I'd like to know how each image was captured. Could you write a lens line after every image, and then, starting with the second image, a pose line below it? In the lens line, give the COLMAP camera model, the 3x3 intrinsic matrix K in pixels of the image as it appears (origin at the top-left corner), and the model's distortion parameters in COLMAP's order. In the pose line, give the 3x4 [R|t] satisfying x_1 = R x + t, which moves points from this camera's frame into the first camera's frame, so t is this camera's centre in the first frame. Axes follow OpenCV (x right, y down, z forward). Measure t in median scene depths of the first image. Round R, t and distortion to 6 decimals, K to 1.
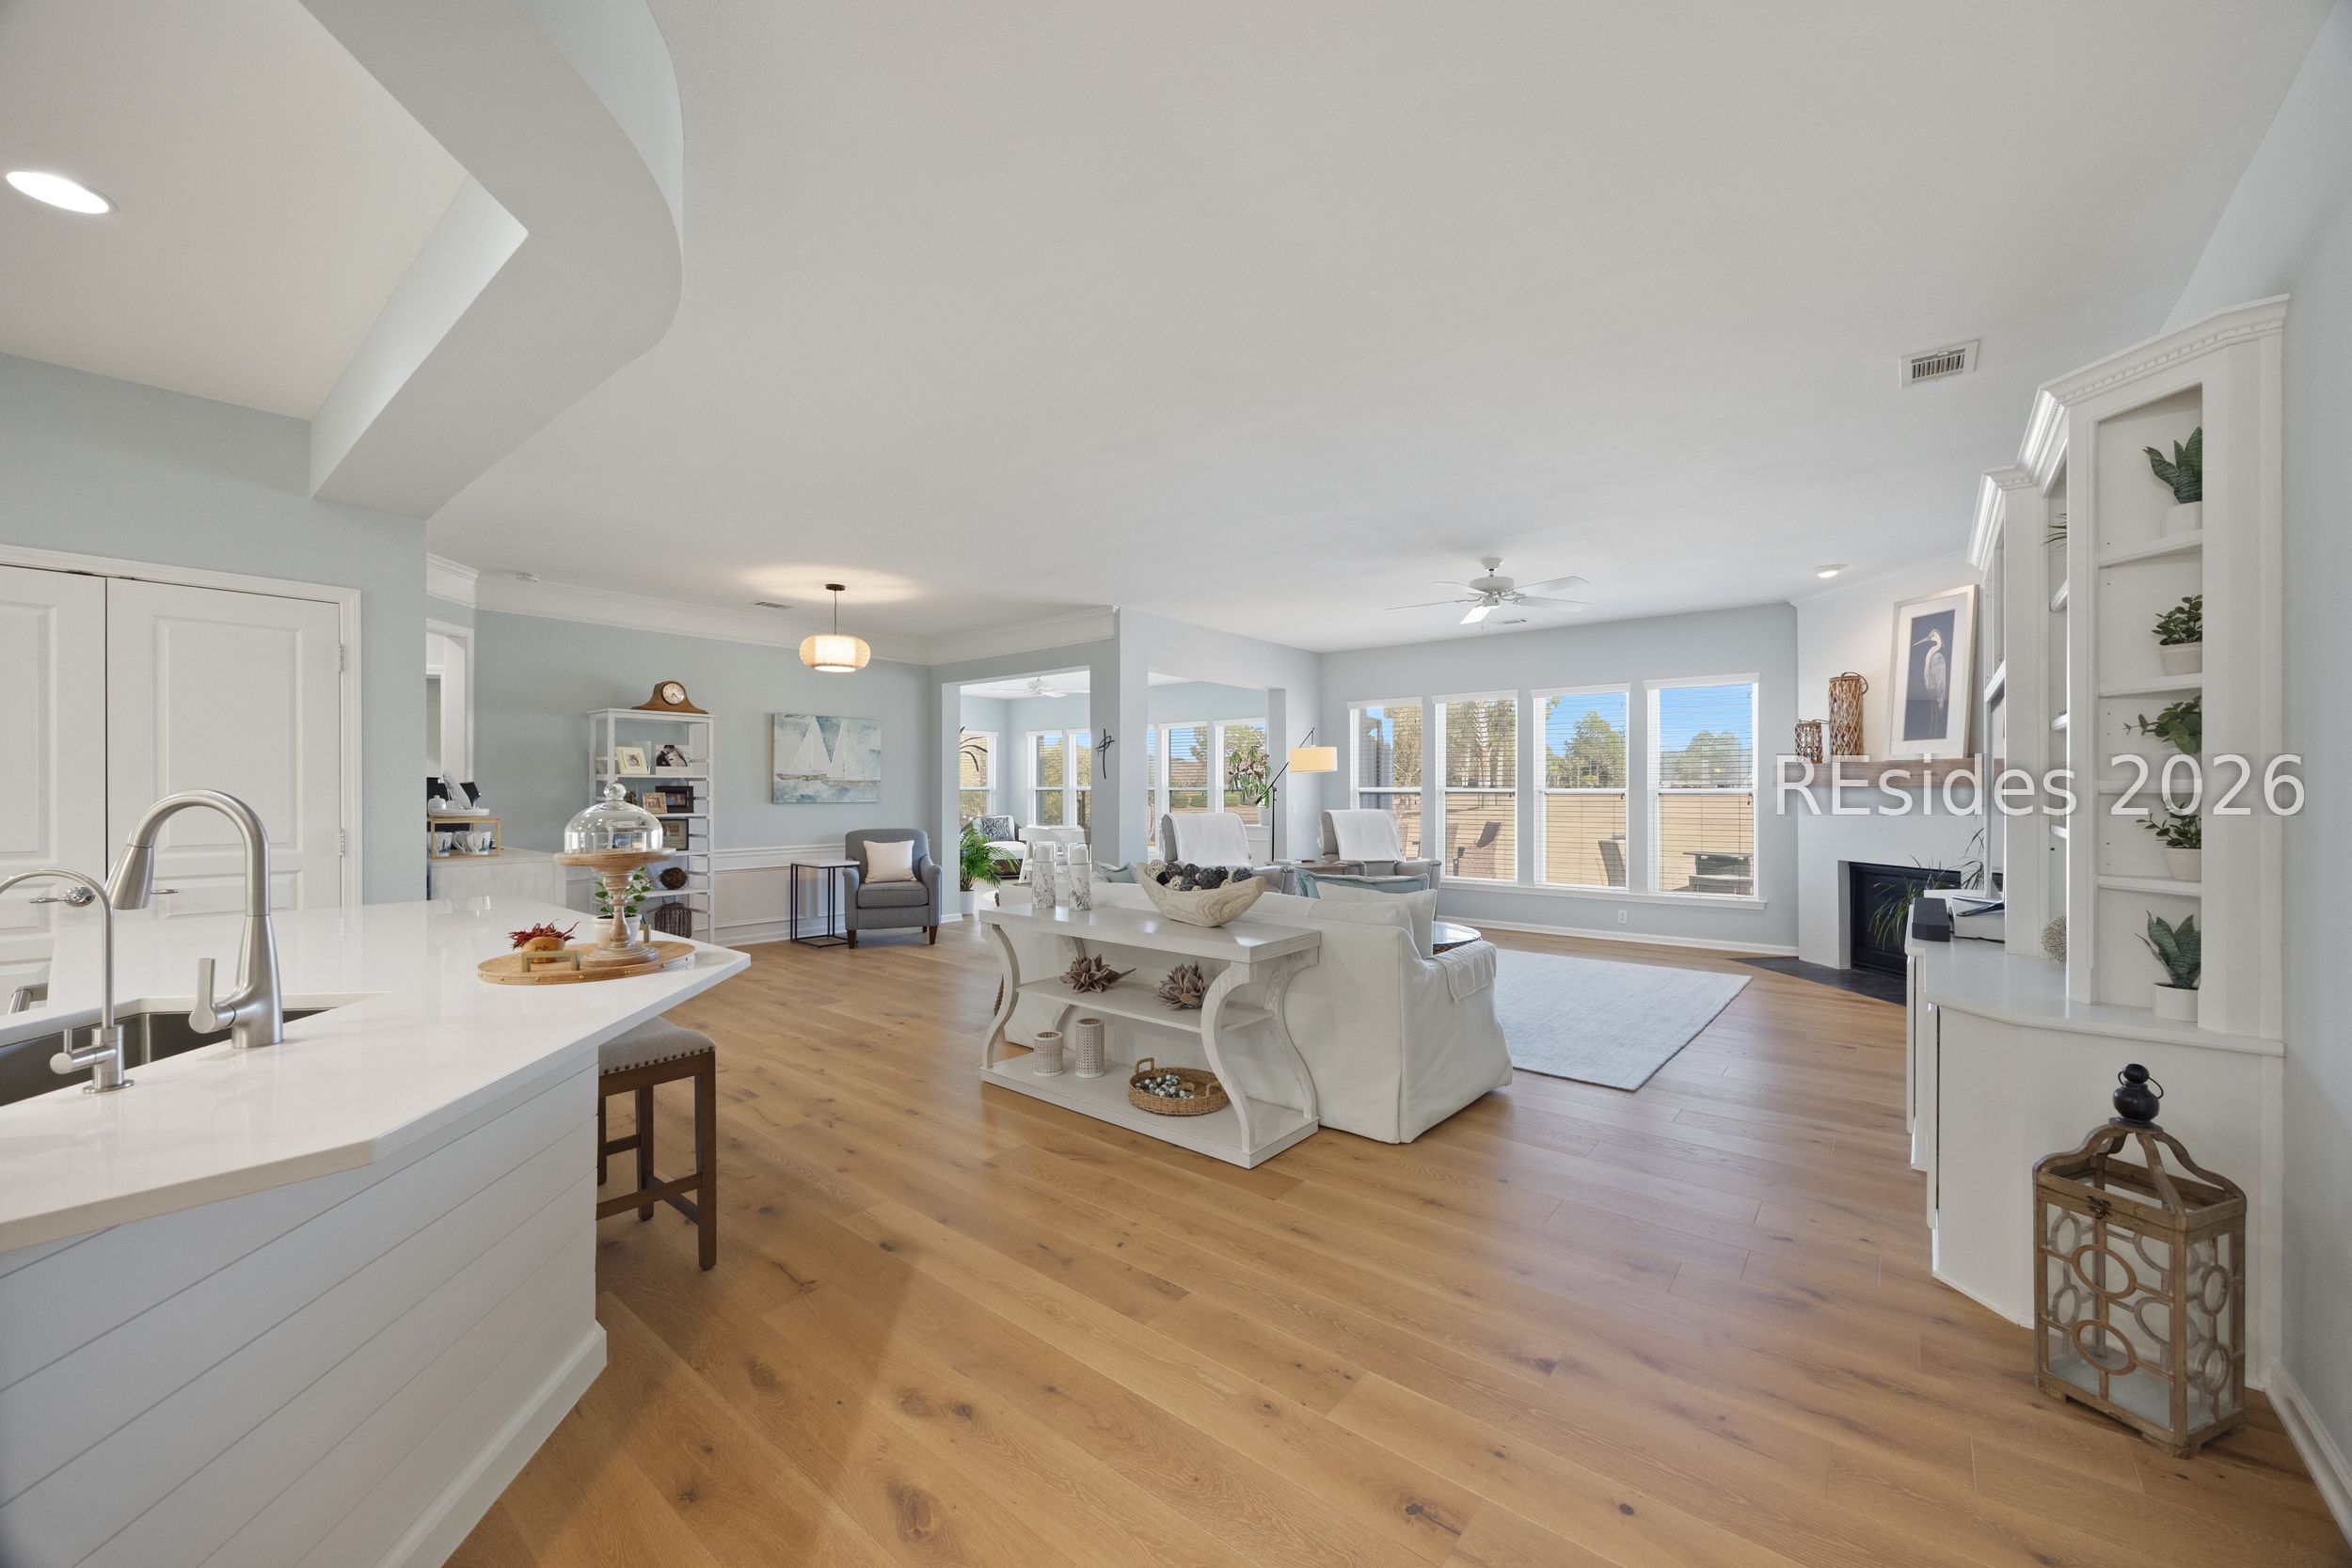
lens RADIAL K [[905.3, 0, 1176.9], [0, 905.3, 792.2], [0, 0, 1]] dist [-0.003238, 0.000044]
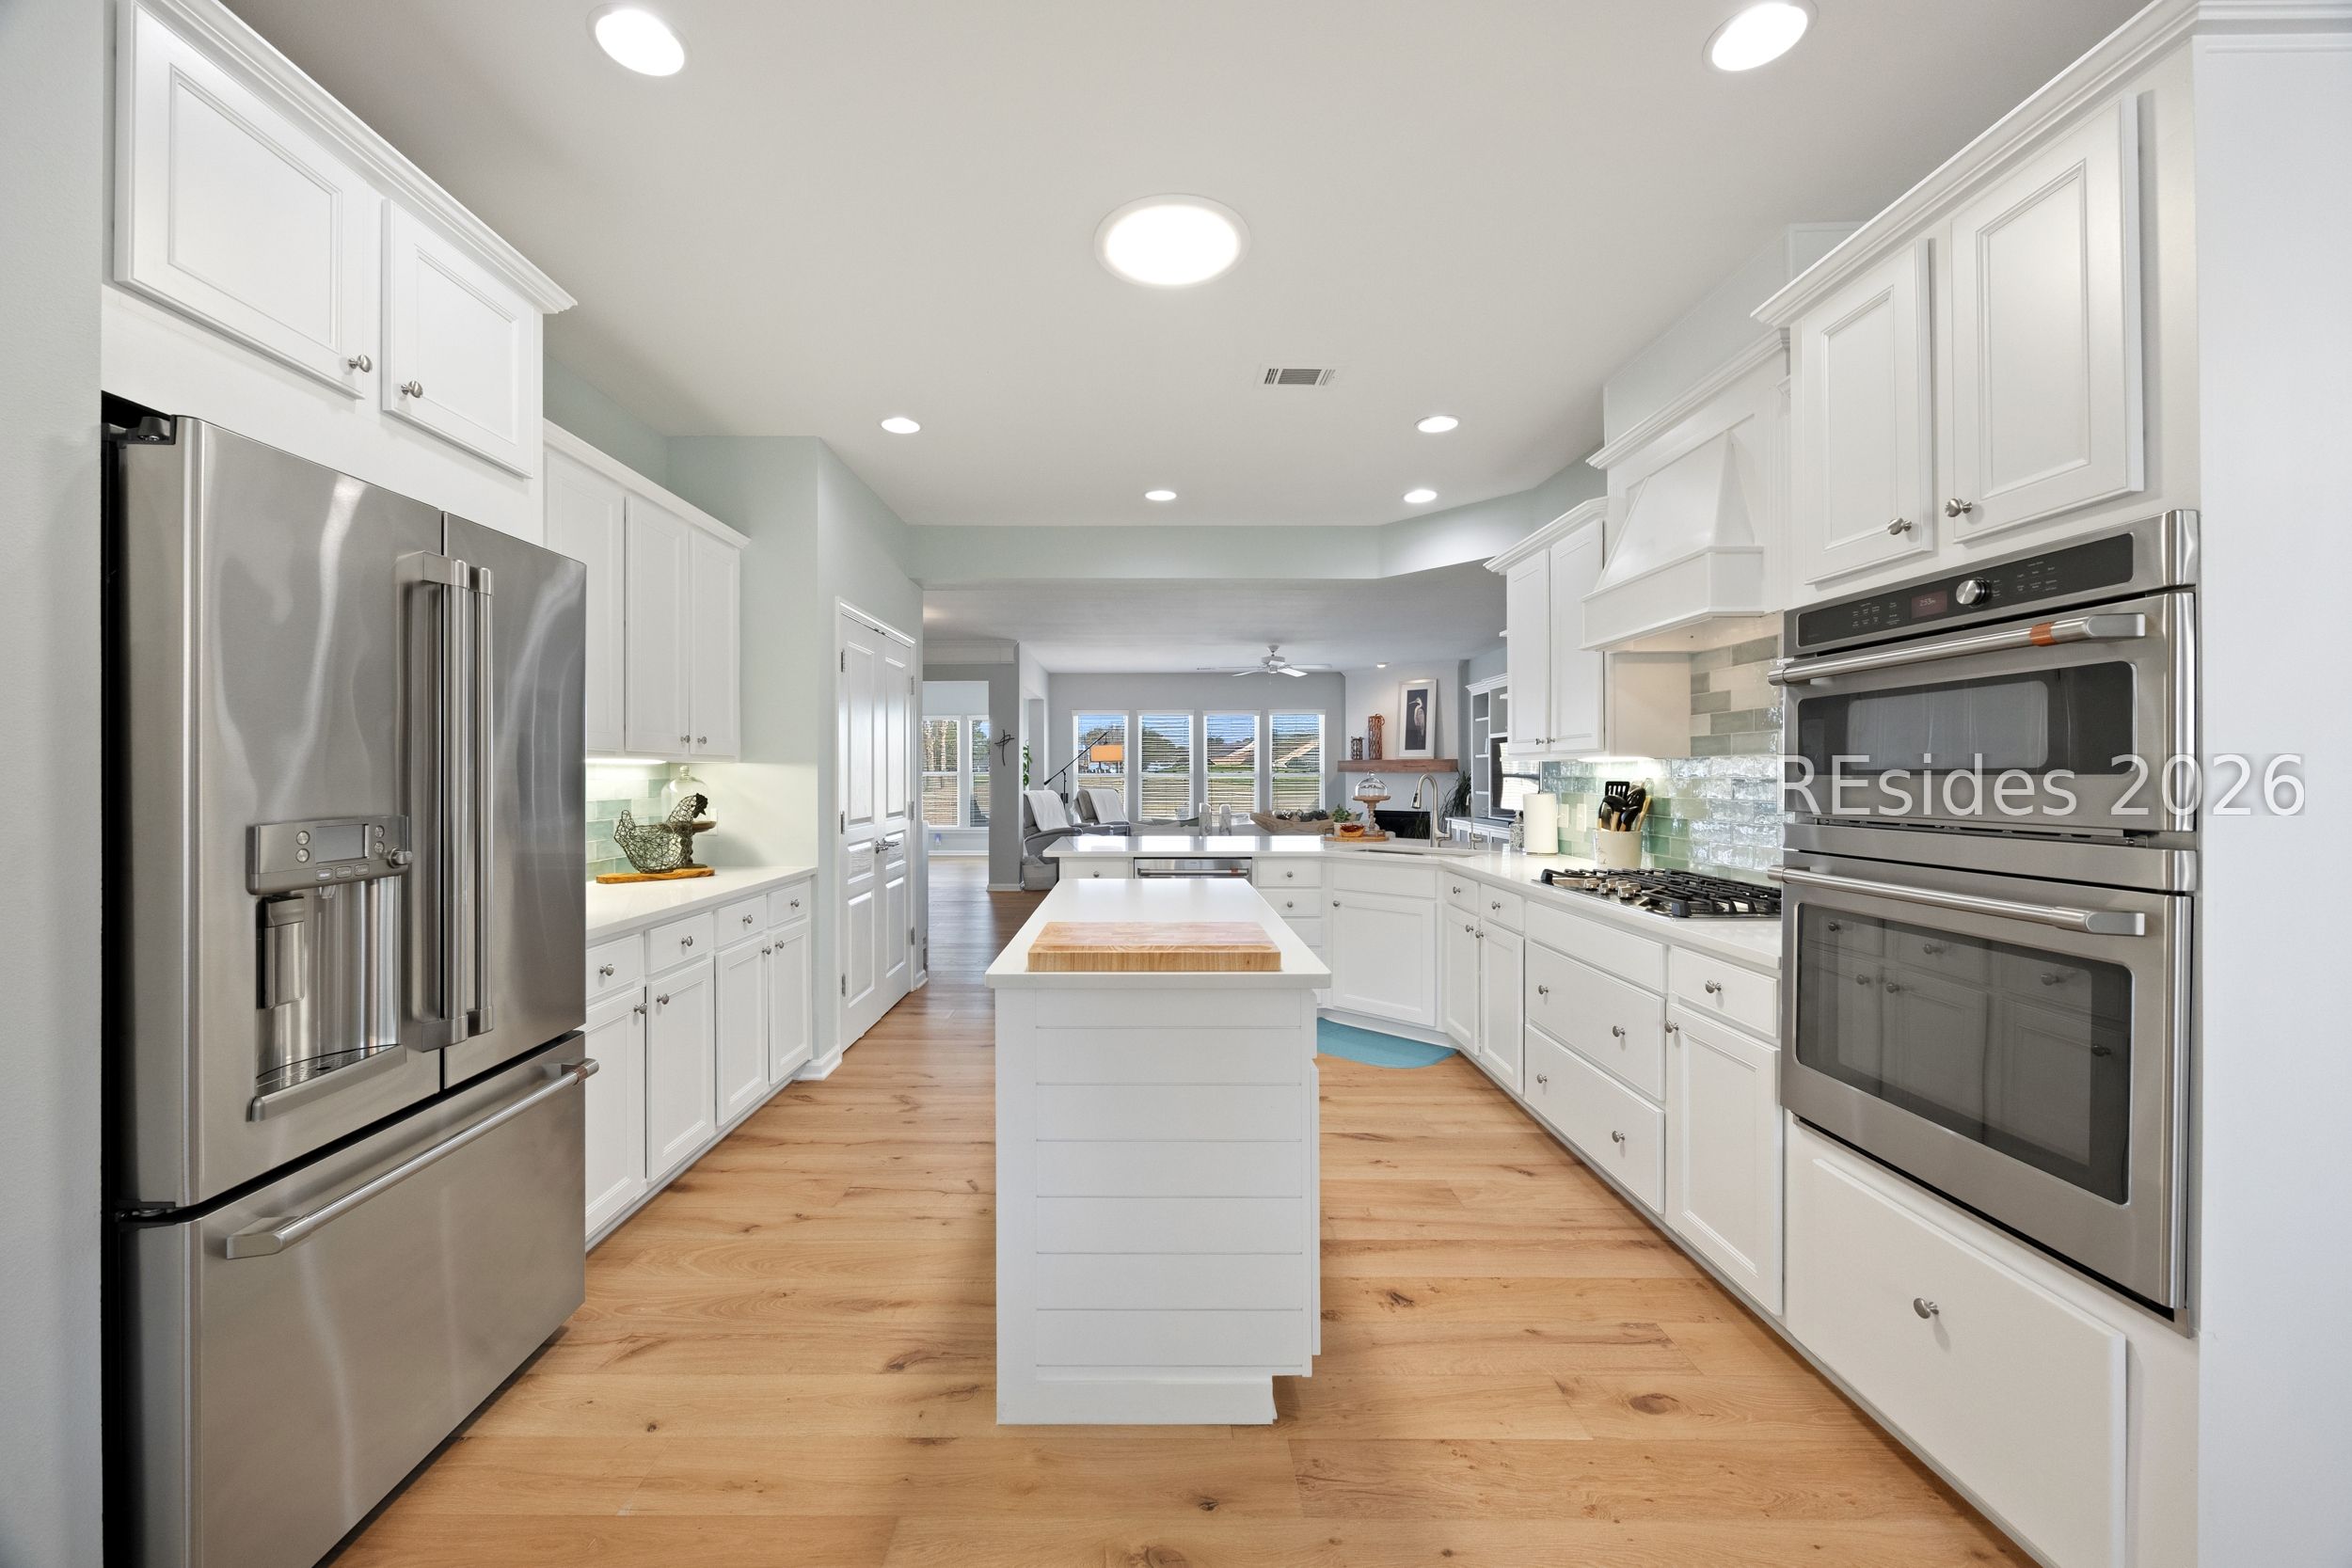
lens RADIAL K [[908.8, 0, 1143.3], [0, 908.8, 772.7], [0, 0, 1]] dist [-0.001220, -0.000044]
pose [[0.775774, -0.000601, 0.631010, -0.996683], [0.004492, 0.999979, -0.004570, 0.001905], [-0.630995, 0.006380, 0.775761, -0.237150]]
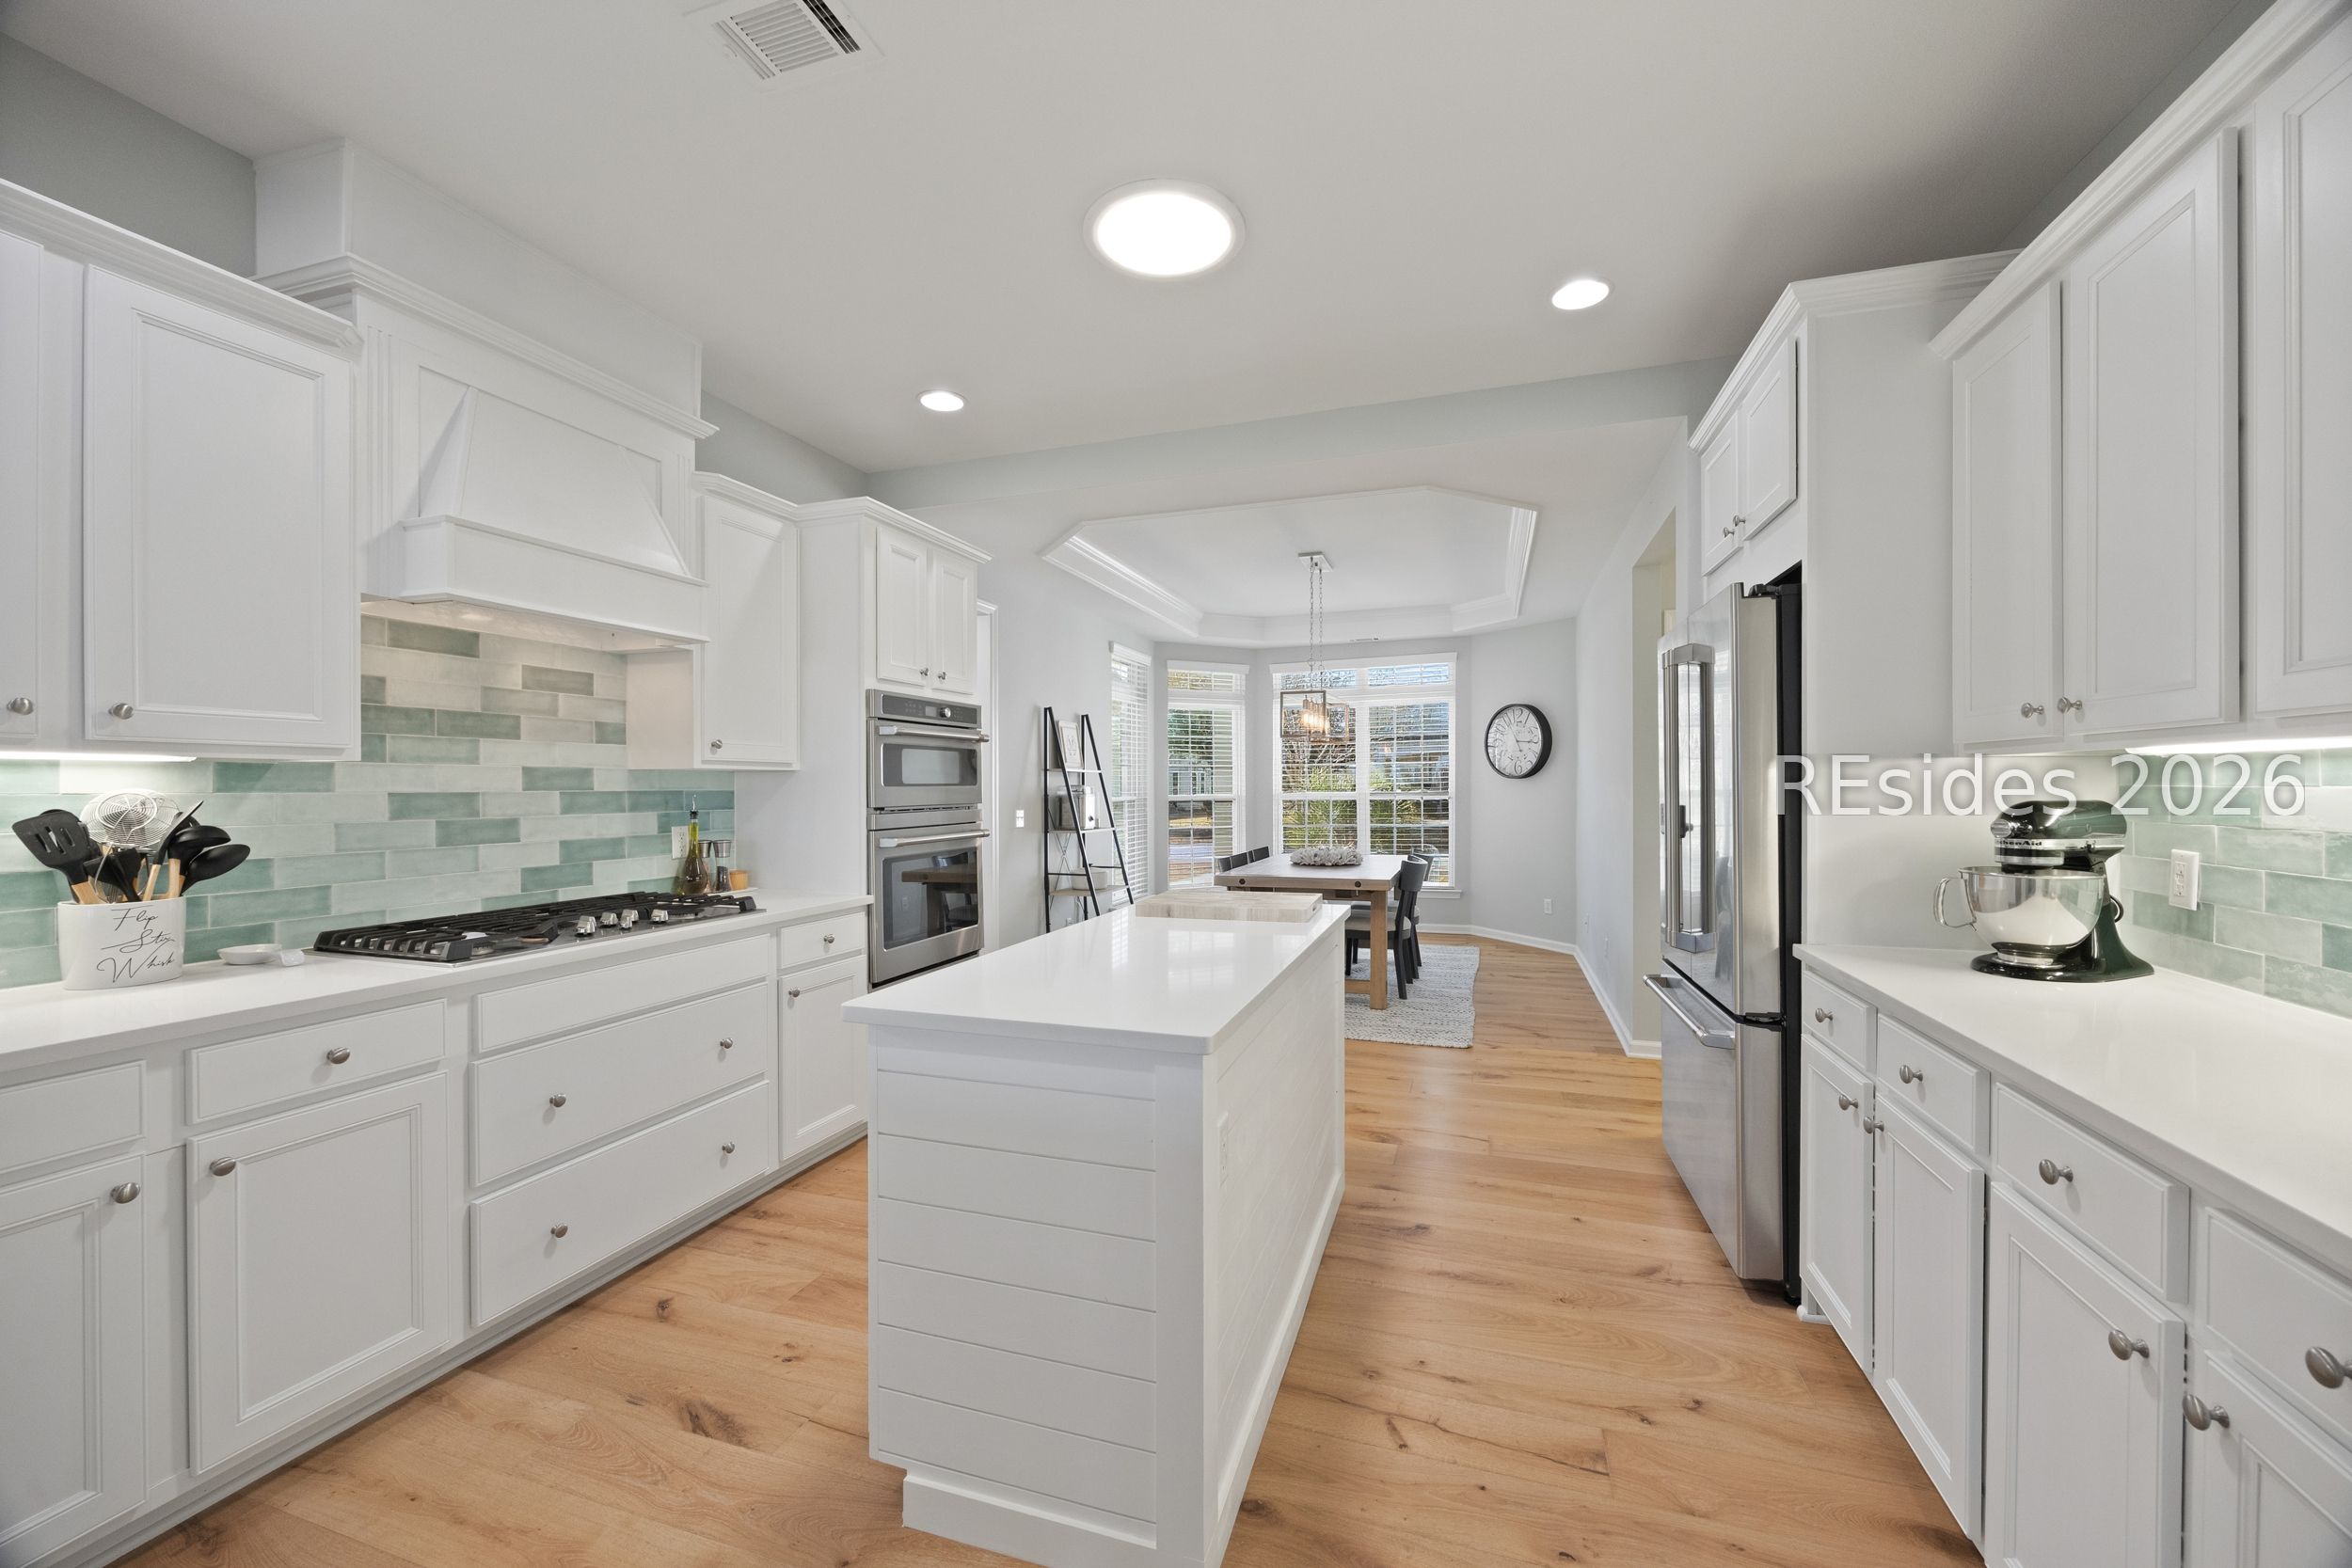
lens RADIAL K [[901.6, 0, 1181.7], [0, 901.6, 787.2], [0, 0, 1]] dist [-0.001784, 0.000146]
pose [[-0.931951, 0.002181, -0.362578, -0.563924], [0.000658, 0.999990, 0.004324, 0.000401], [0.362583, 0.003791, -0.931944, 0.486941]]
